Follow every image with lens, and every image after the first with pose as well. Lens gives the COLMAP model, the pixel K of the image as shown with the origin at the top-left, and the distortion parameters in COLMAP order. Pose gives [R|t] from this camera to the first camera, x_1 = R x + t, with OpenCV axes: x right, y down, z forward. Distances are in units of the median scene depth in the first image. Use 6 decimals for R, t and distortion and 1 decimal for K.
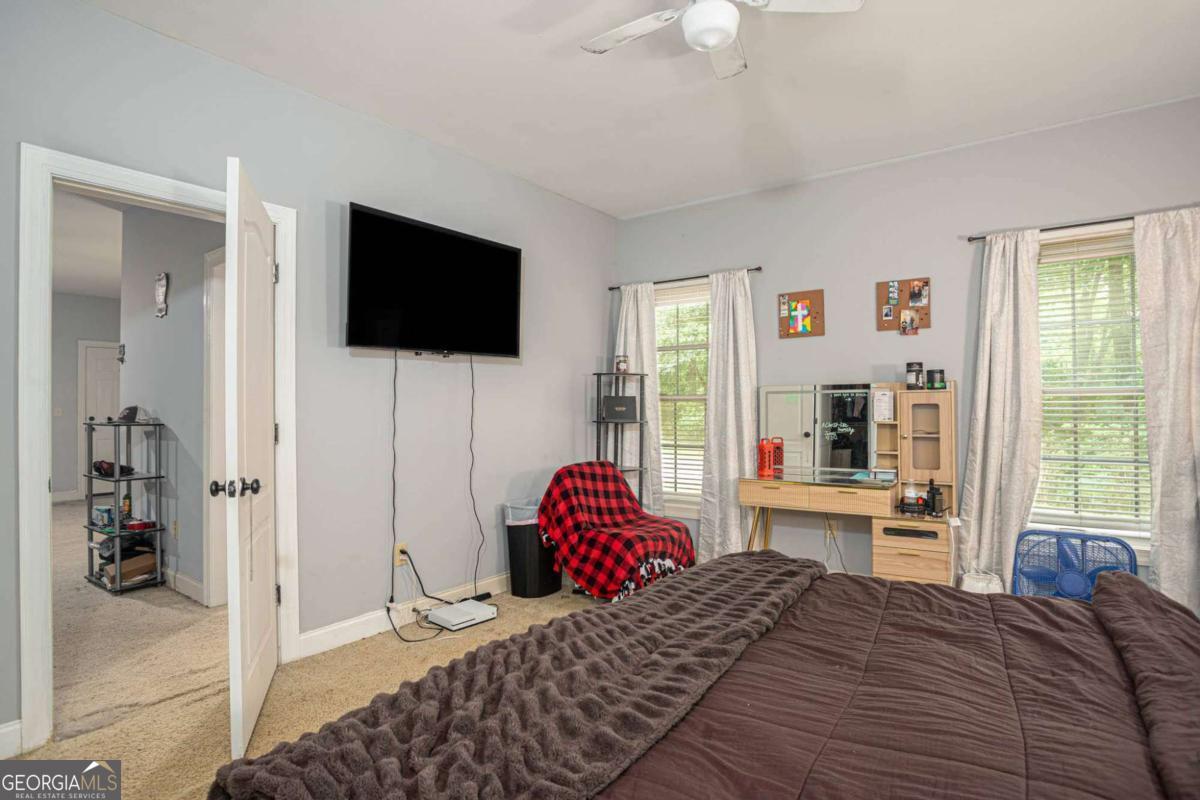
lens RADIAL K [[593.4, 0, 593.8], [0, 593.4, 396.5], [0, 0, 1]] dist [-0.043416, 0.000449]
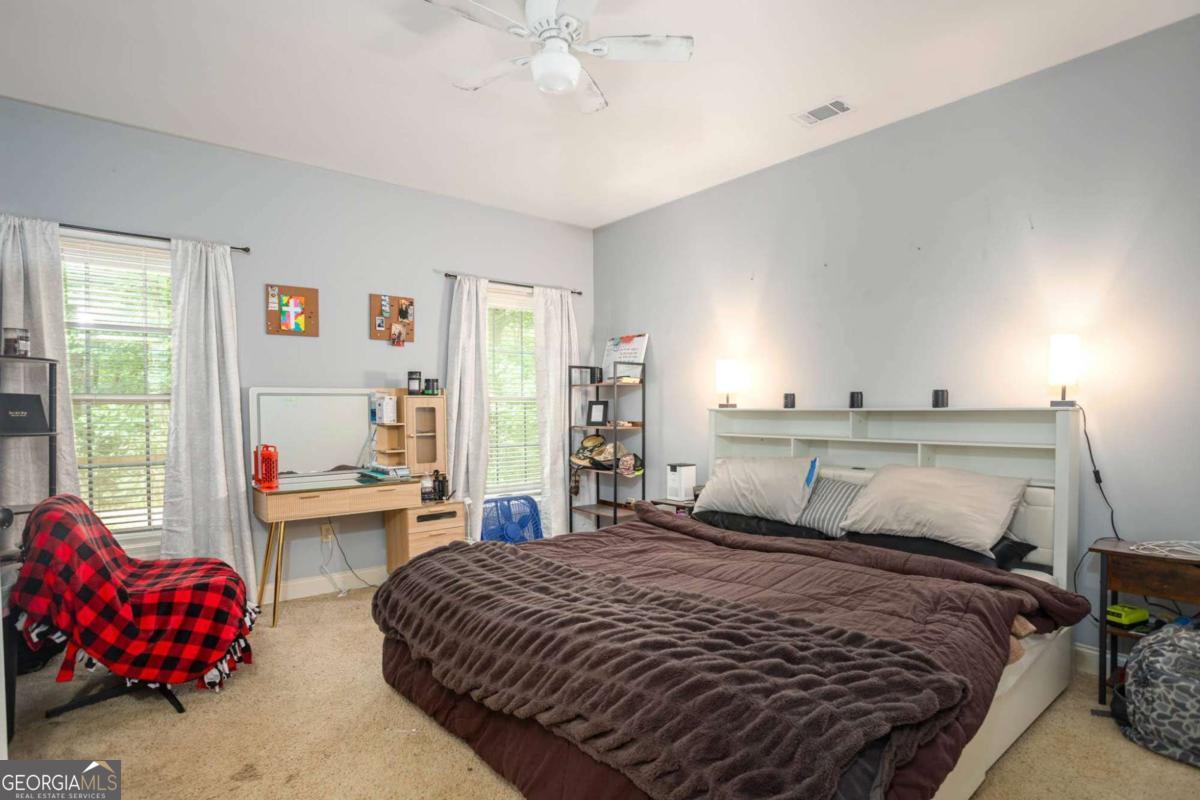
lens RADIAL K [[594.2, 0, 600.2], [0, 594.2, 411.7], [0, 0, 1]] dist [-0.040786, 0.000624]
pose [[0.290438, -0.001348, 0.956893, -0.429494], [-0.010045, 0.999940, 0.004458, 0.011667], [-0.956841, -0.010907, 0.290407, 0.288104]]
